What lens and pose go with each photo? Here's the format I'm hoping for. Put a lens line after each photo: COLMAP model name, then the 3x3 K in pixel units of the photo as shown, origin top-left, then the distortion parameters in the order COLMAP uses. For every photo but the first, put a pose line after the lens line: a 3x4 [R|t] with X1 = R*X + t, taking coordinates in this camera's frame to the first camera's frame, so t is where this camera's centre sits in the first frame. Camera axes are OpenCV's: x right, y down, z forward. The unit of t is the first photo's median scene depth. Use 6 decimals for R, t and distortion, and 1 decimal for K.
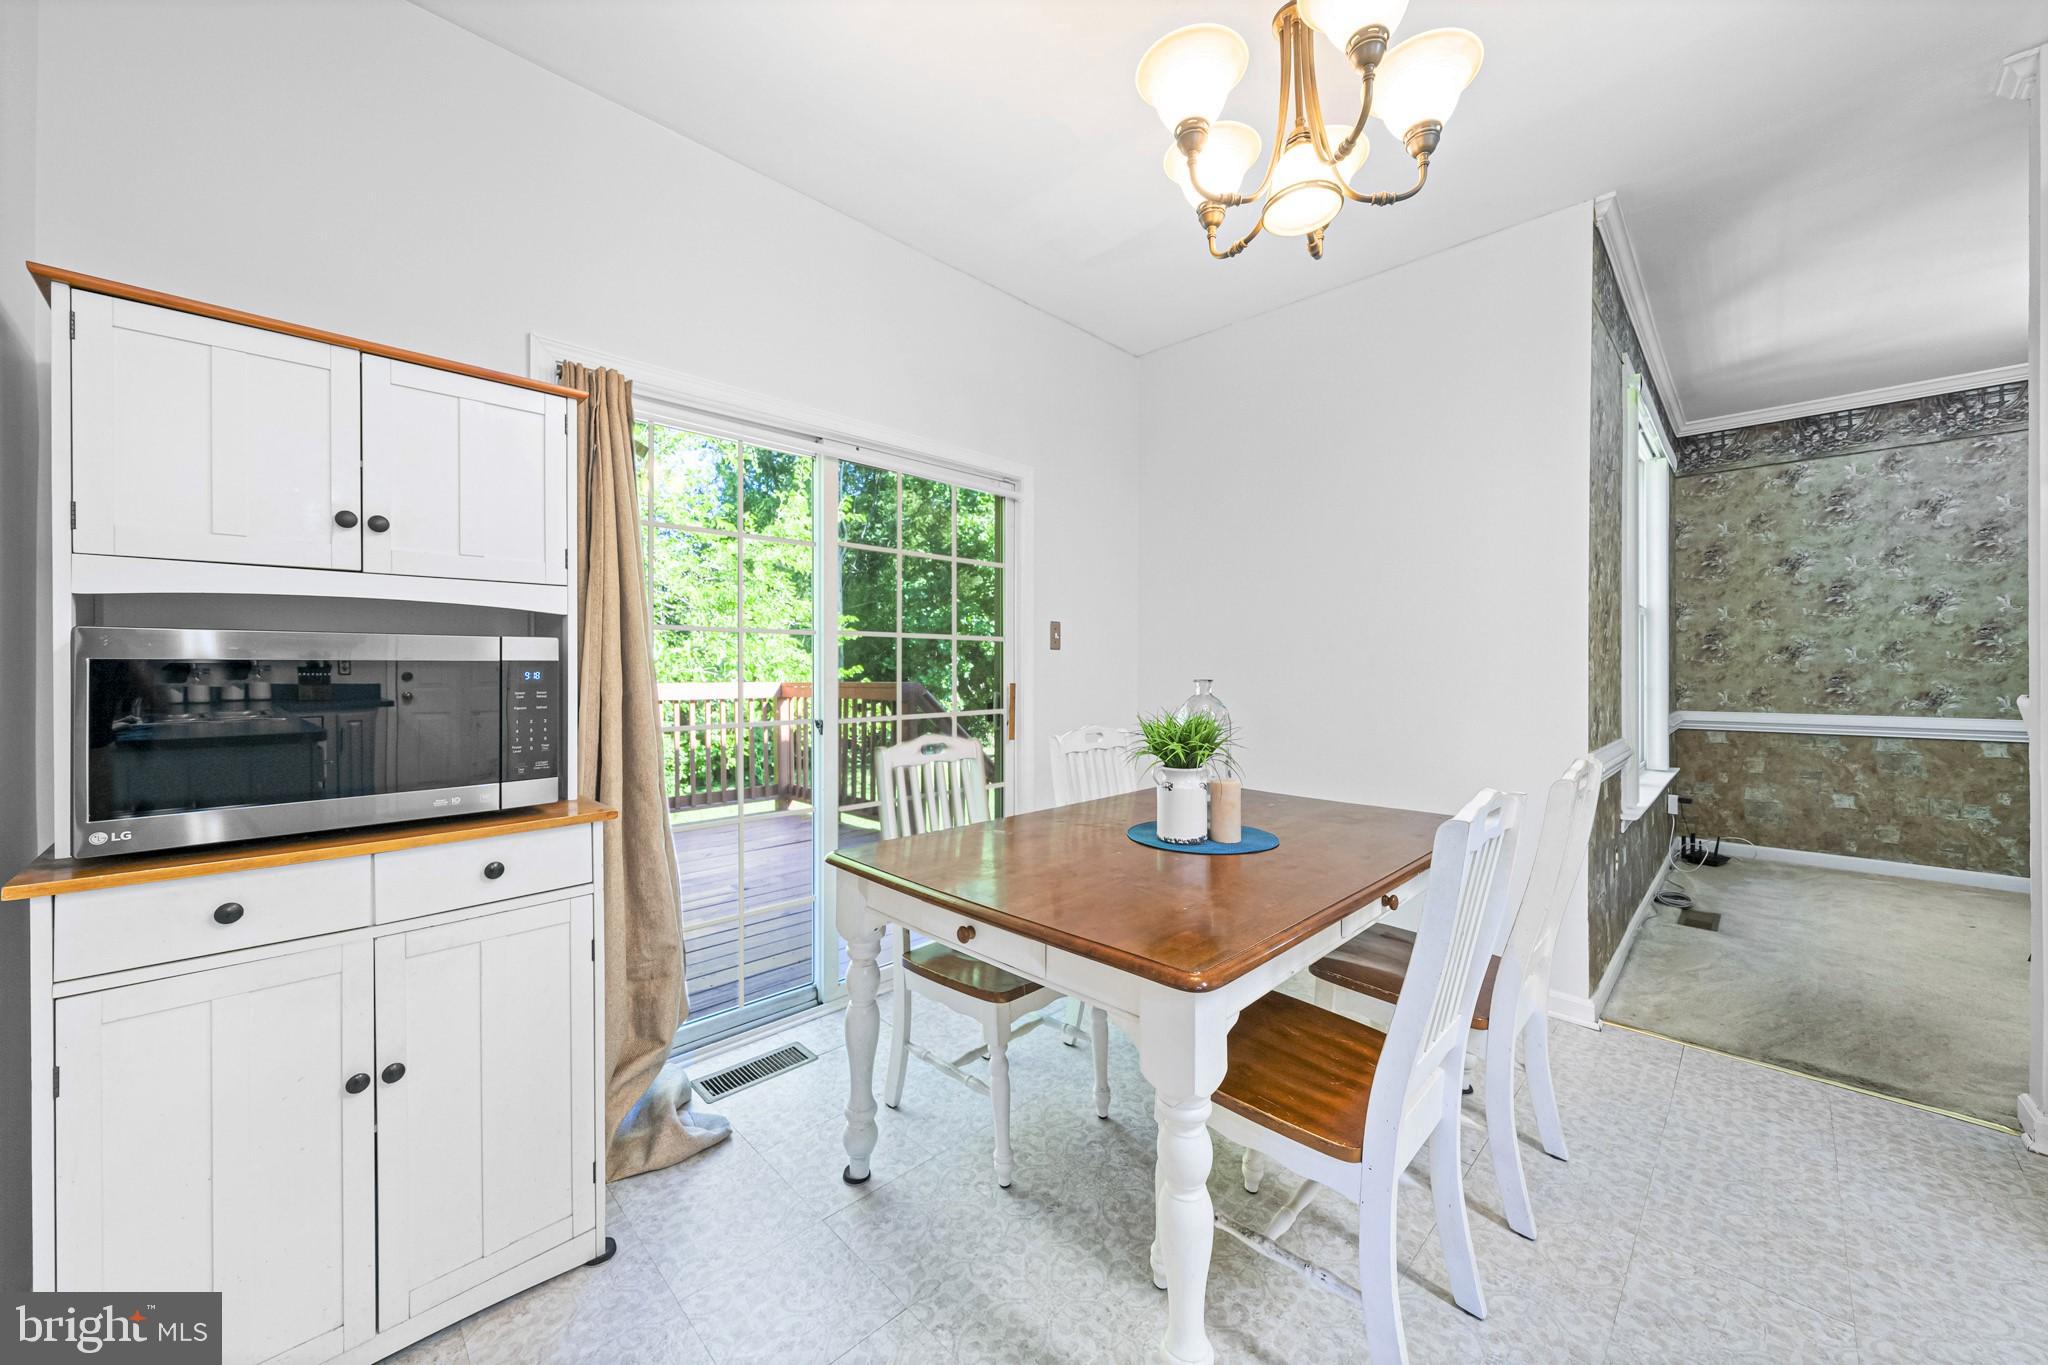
lens RADIAL K [[727.6, 0, 1016.9], [0, 727.6, 667.2], [0, 0, 1]] dist [-0.004958, 0.001295]
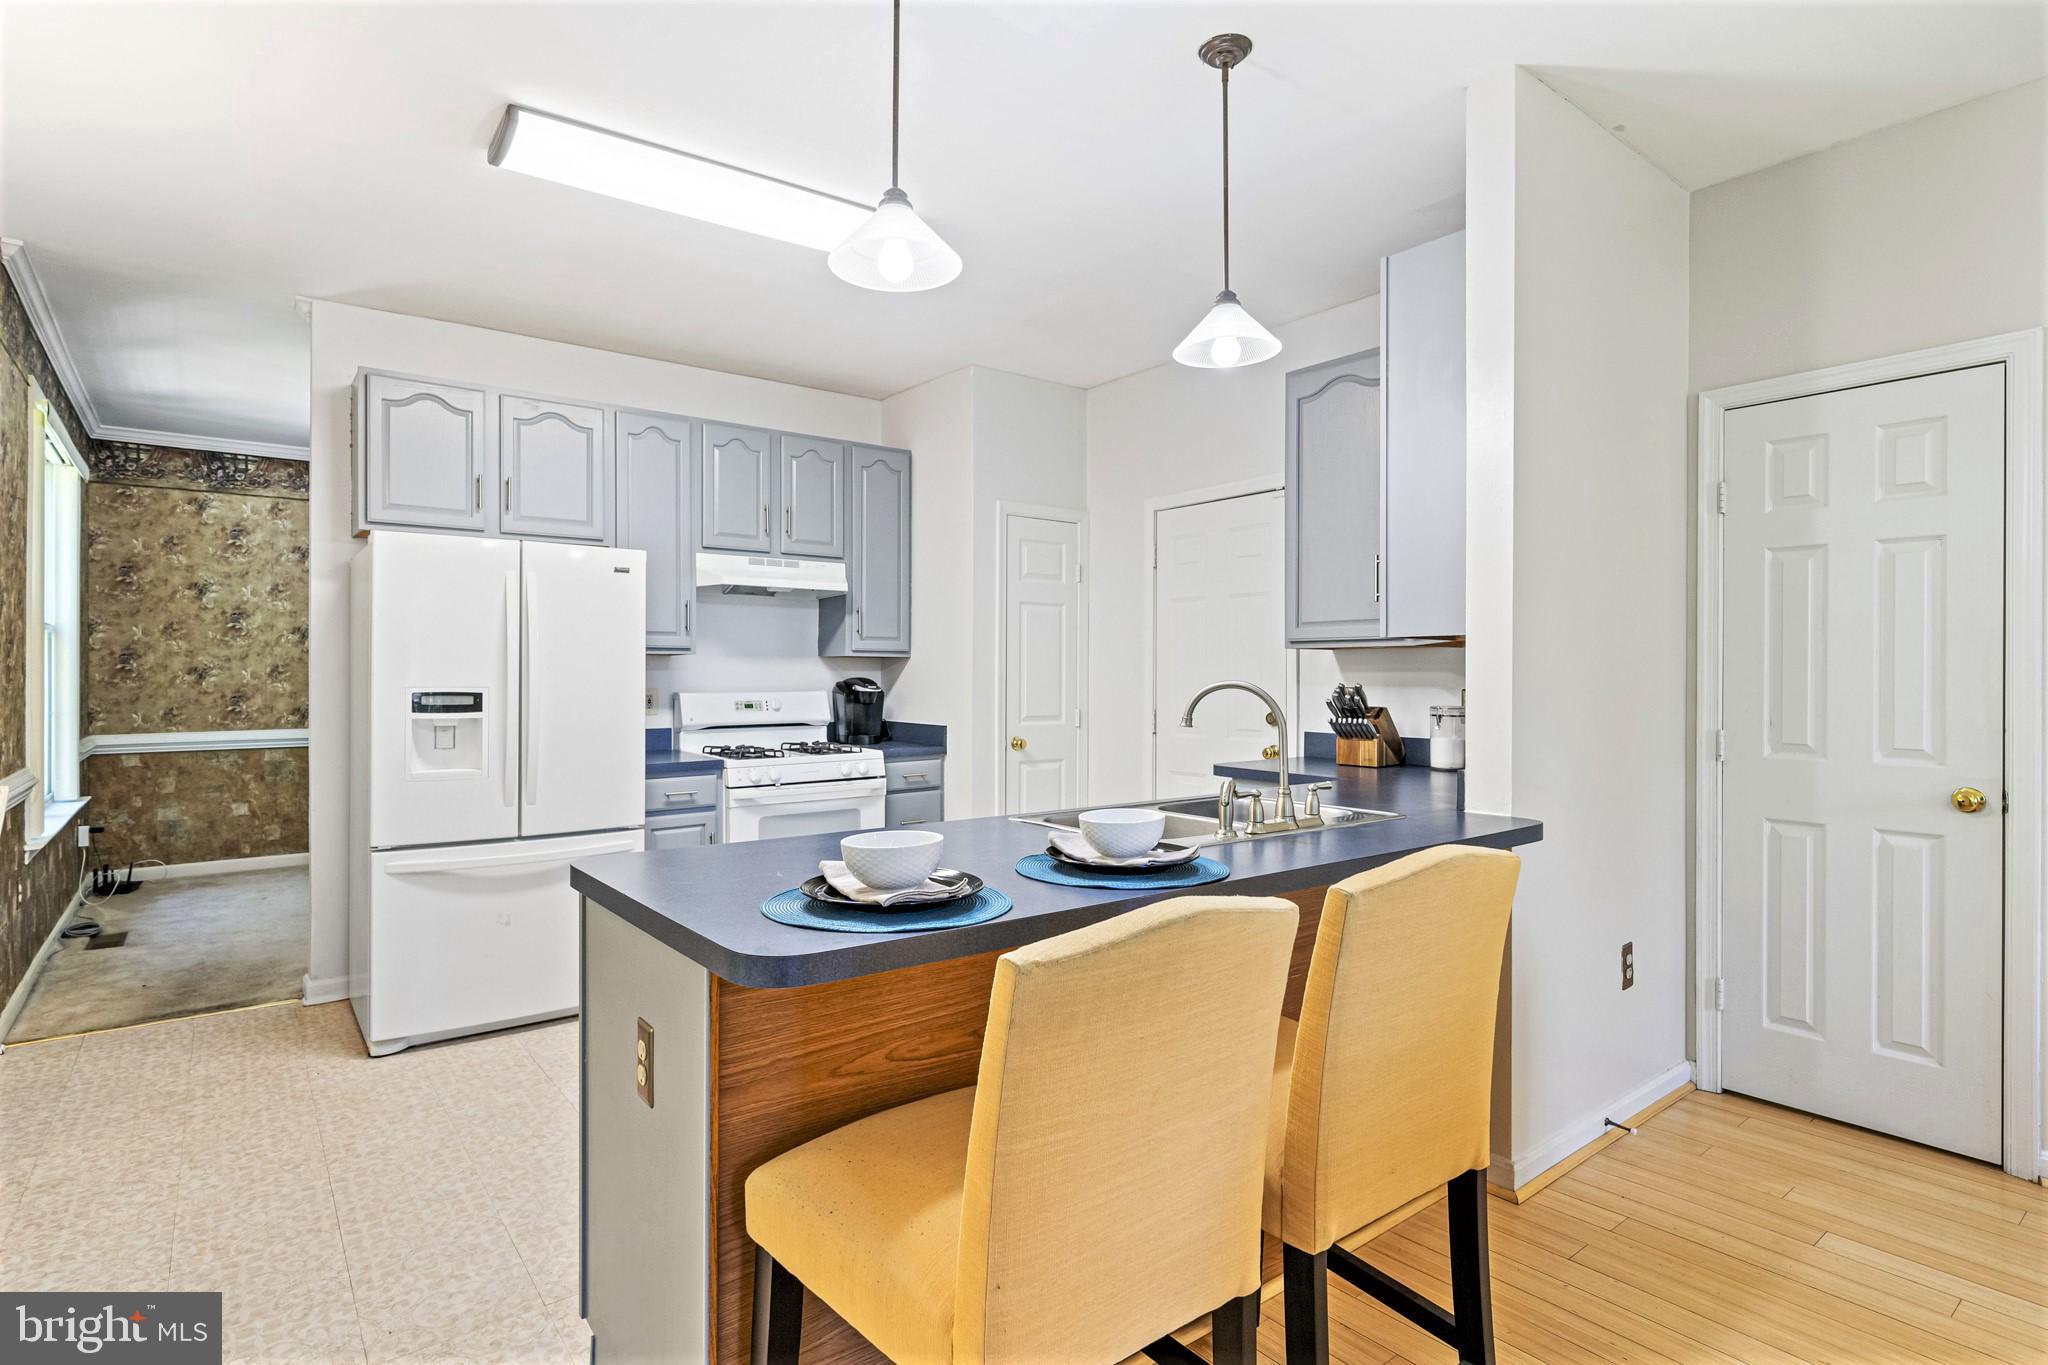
lens RADIAL K [[1037.4, 0, 1019.8], [0, 1037.4, 674.5], [0, 0, 1]] dist [0.000605, -0.000530]
pose [[0.110890, 0.000574, 0.993833, -0.295275], [-0.003762, 0.999993, -0.000158, -0.023749], [-0.993826, -0.003721, 0.110892, -0.352277]]
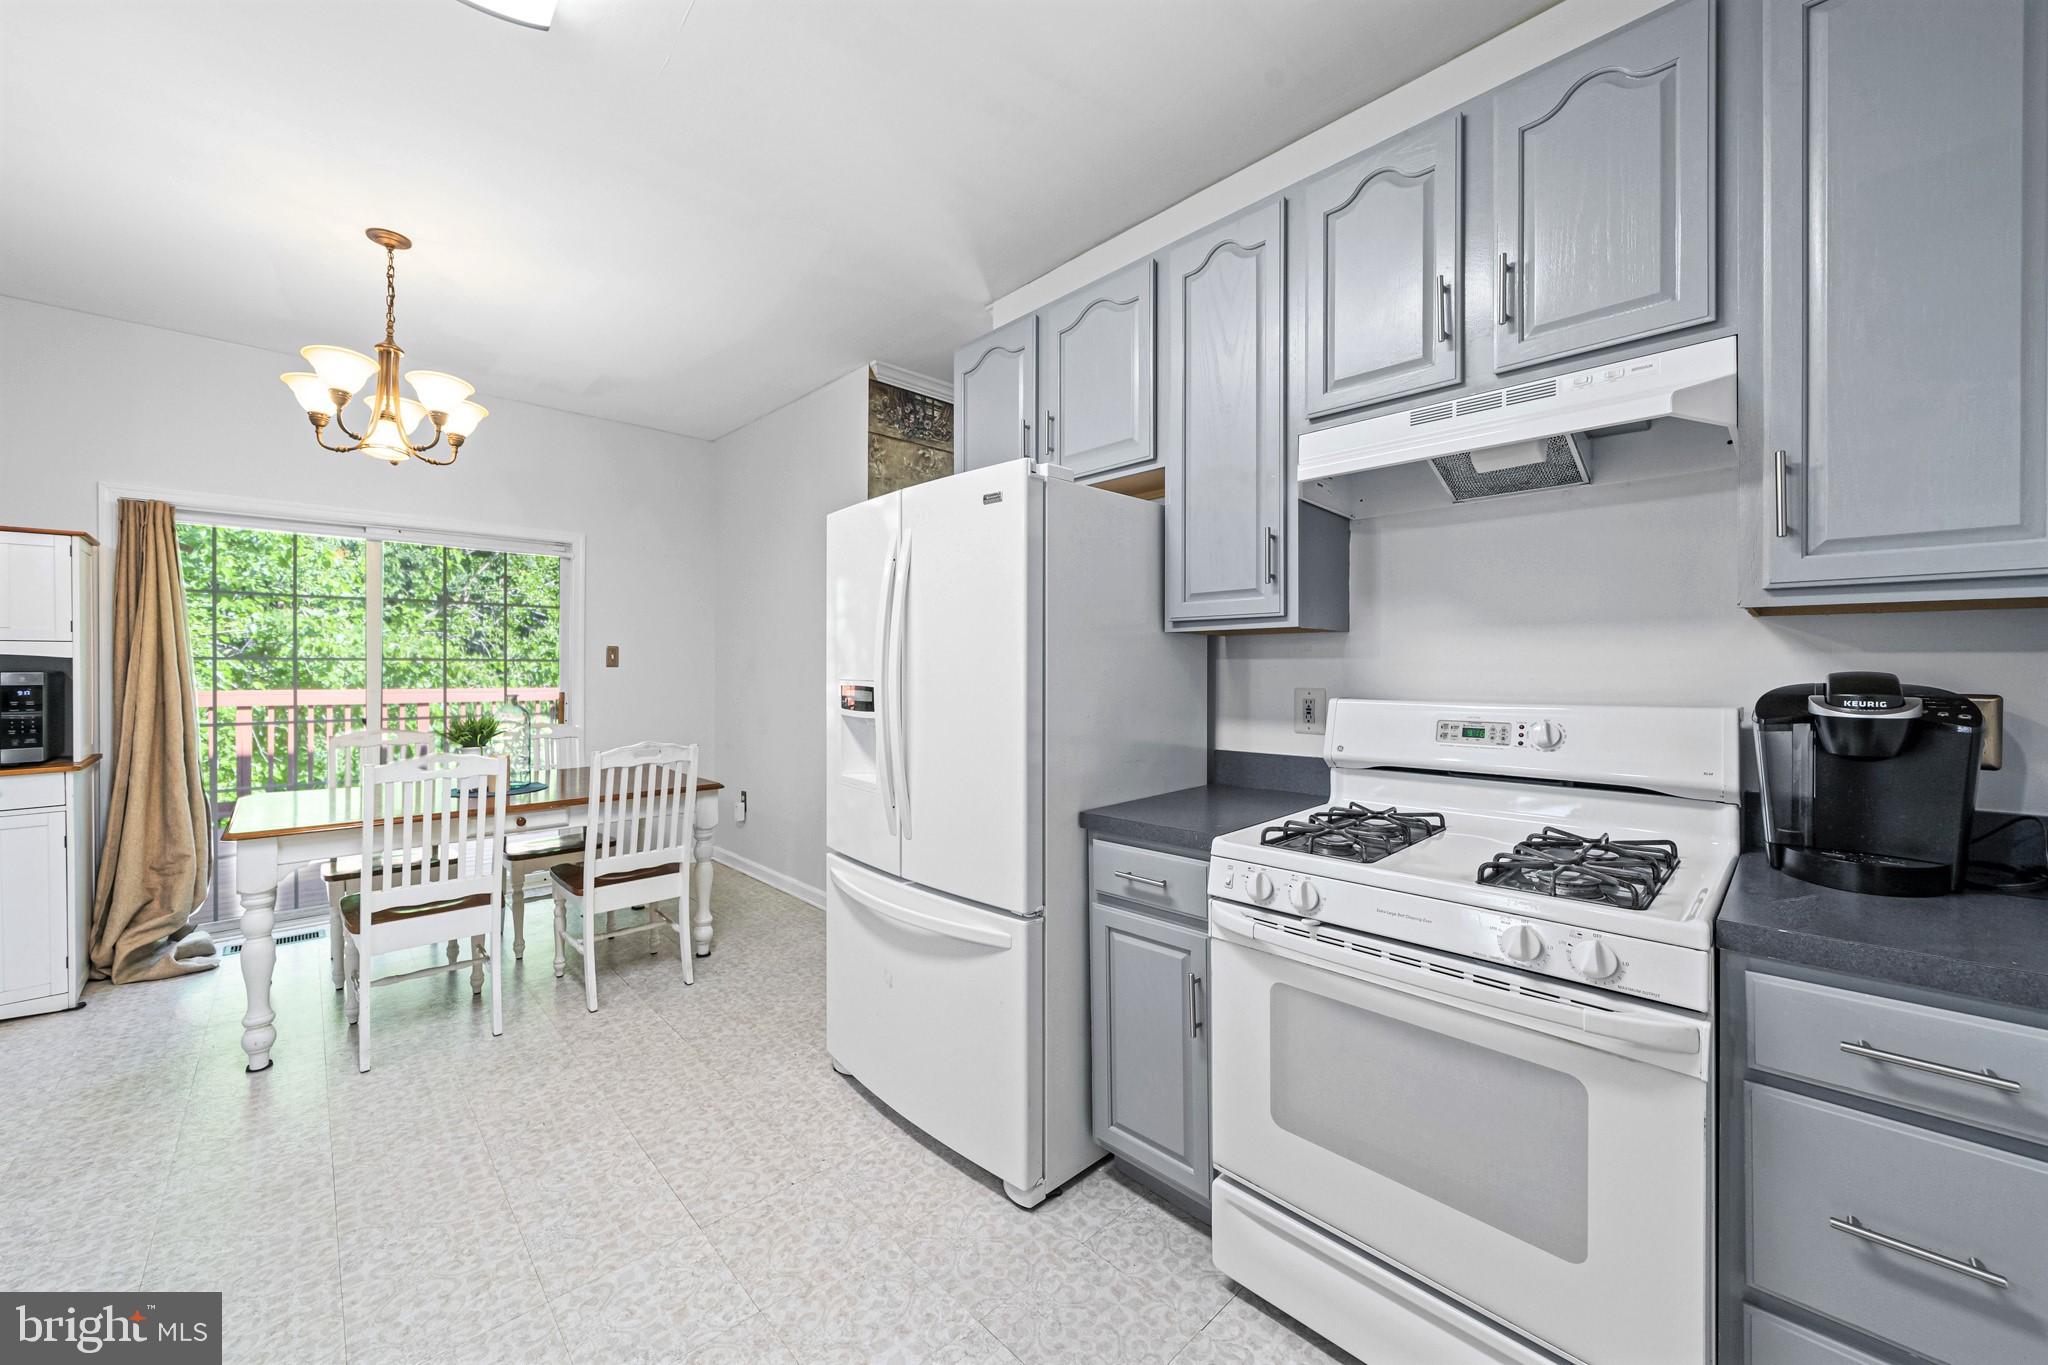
lens RADIAL K [[751.3, 0, 1020.2], [0, 751.3, 672.6], [0, 0, 1]] dist [-0.002291, 0.000143]
pose [[0.999866, 0.001606, -0.016306, 0.685157], [-0.001495, 0.999976, 0.006795, -0.020342], [0.016317, -0.006769, 0.999844, -0.314151]]
